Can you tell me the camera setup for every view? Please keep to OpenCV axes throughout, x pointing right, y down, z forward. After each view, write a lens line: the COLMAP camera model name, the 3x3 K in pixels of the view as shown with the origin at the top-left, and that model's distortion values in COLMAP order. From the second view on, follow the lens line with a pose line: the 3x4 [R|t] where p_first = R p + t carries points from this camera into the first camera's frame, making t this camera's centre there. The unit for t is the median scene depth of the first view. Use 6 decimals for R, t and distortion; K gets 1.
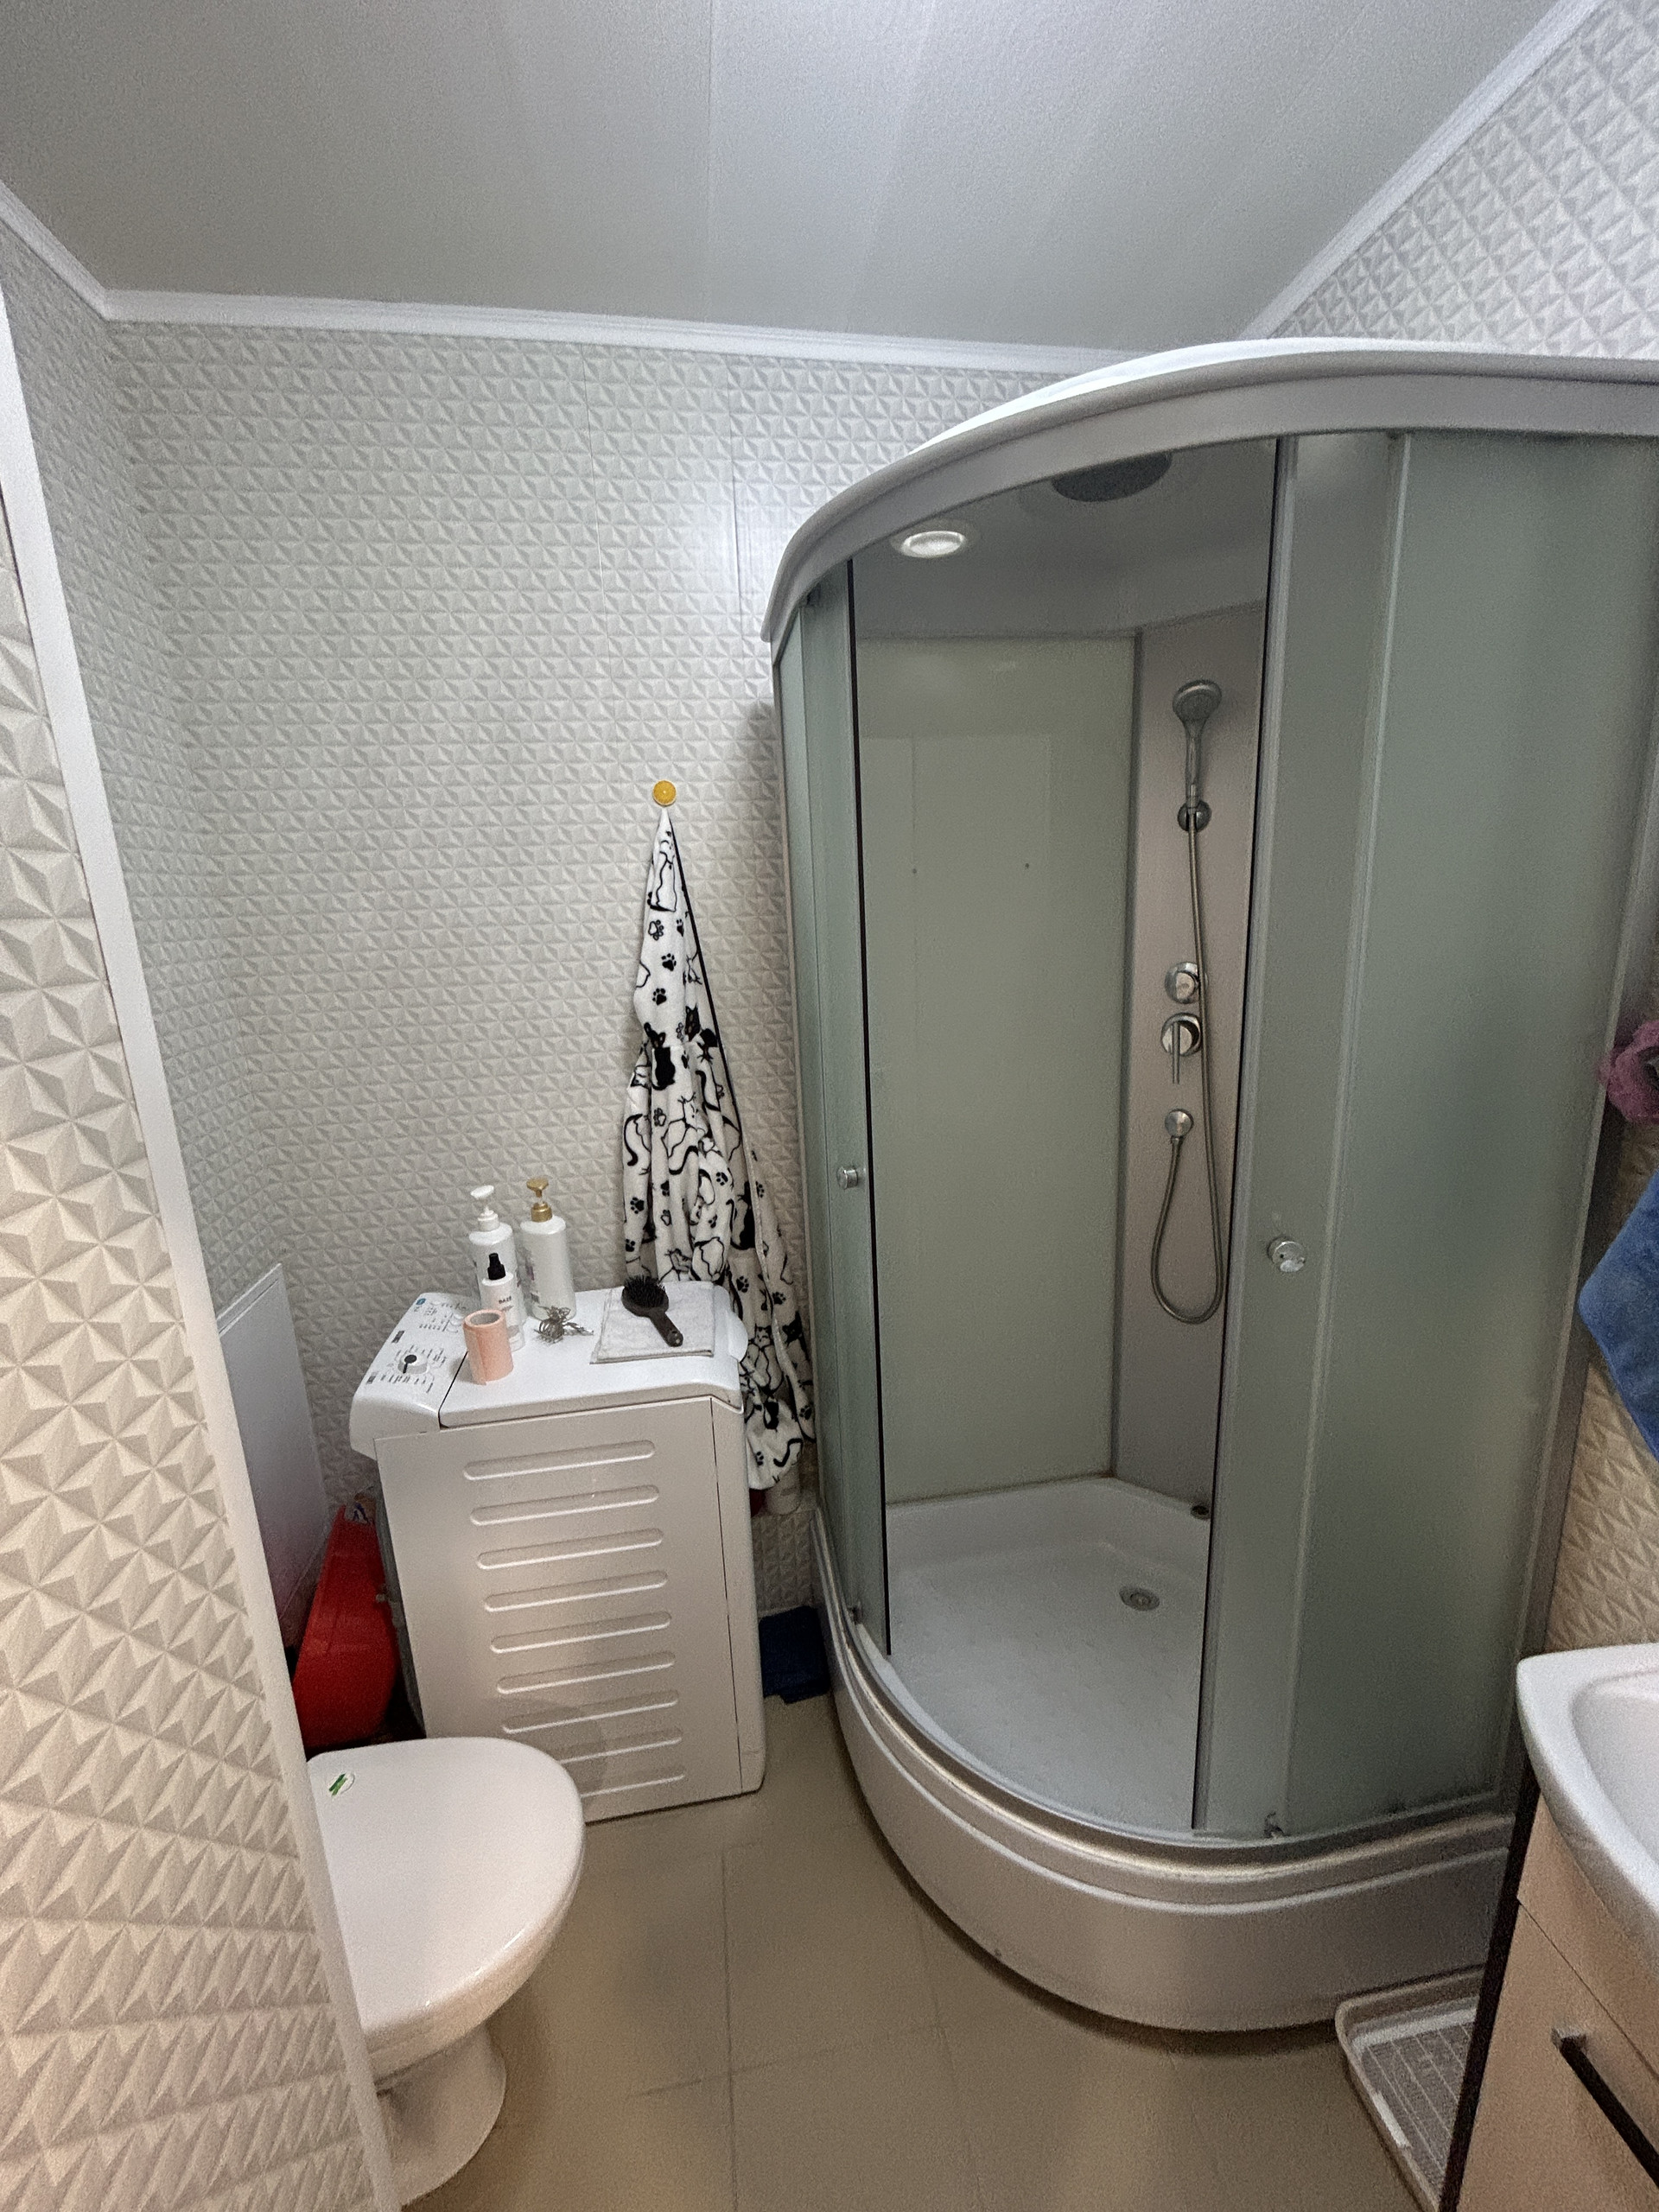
lens RADIAL K [[891.8, 0, 836.7], [0, 891.8, 1105.7], [0, 0, 1]] dist [0.001804, 0.000884]
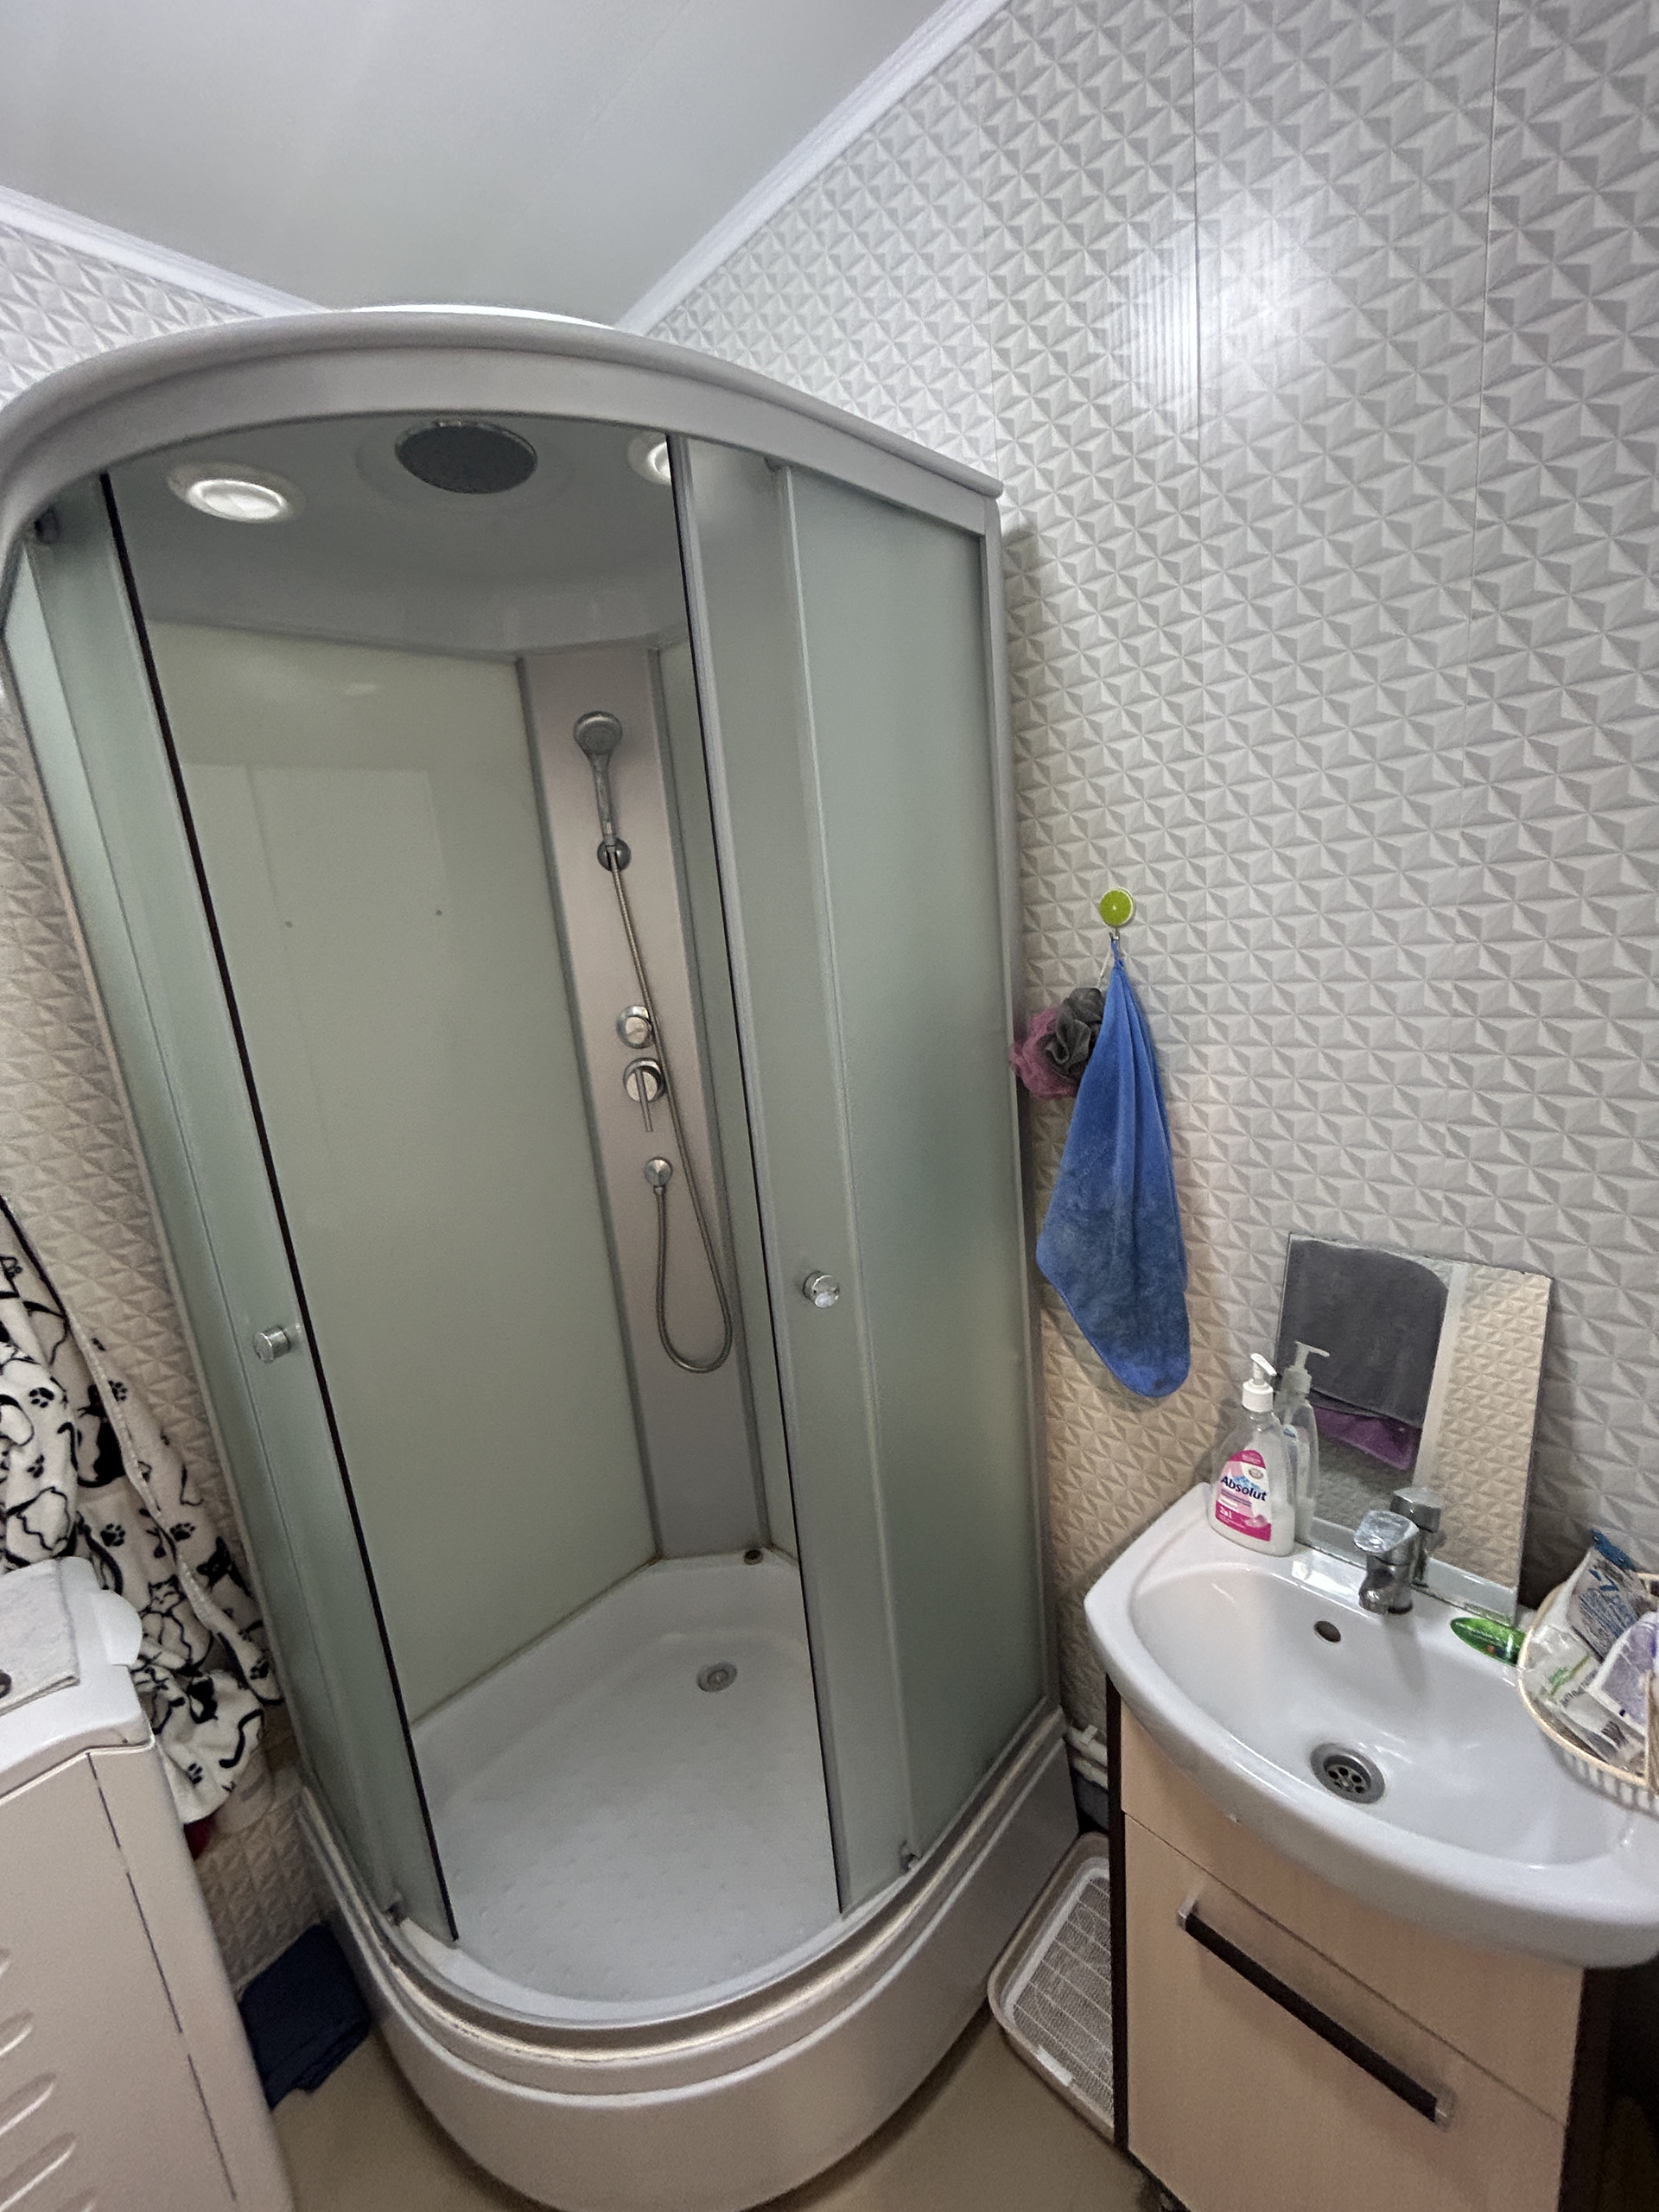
lens RADIAL K [[891.8, 0, 833.8], [0, 891.8, 1106.5], [0, 0, 1]] dist [0.001804, 0.000884]
pose [[0.798544, -0.162101, 0.579699, -0.009755], [0.193155, 0.981133, 0.008280, -0.020975], [-0.570104, 0.105360, 0.814789, 0.109133]]
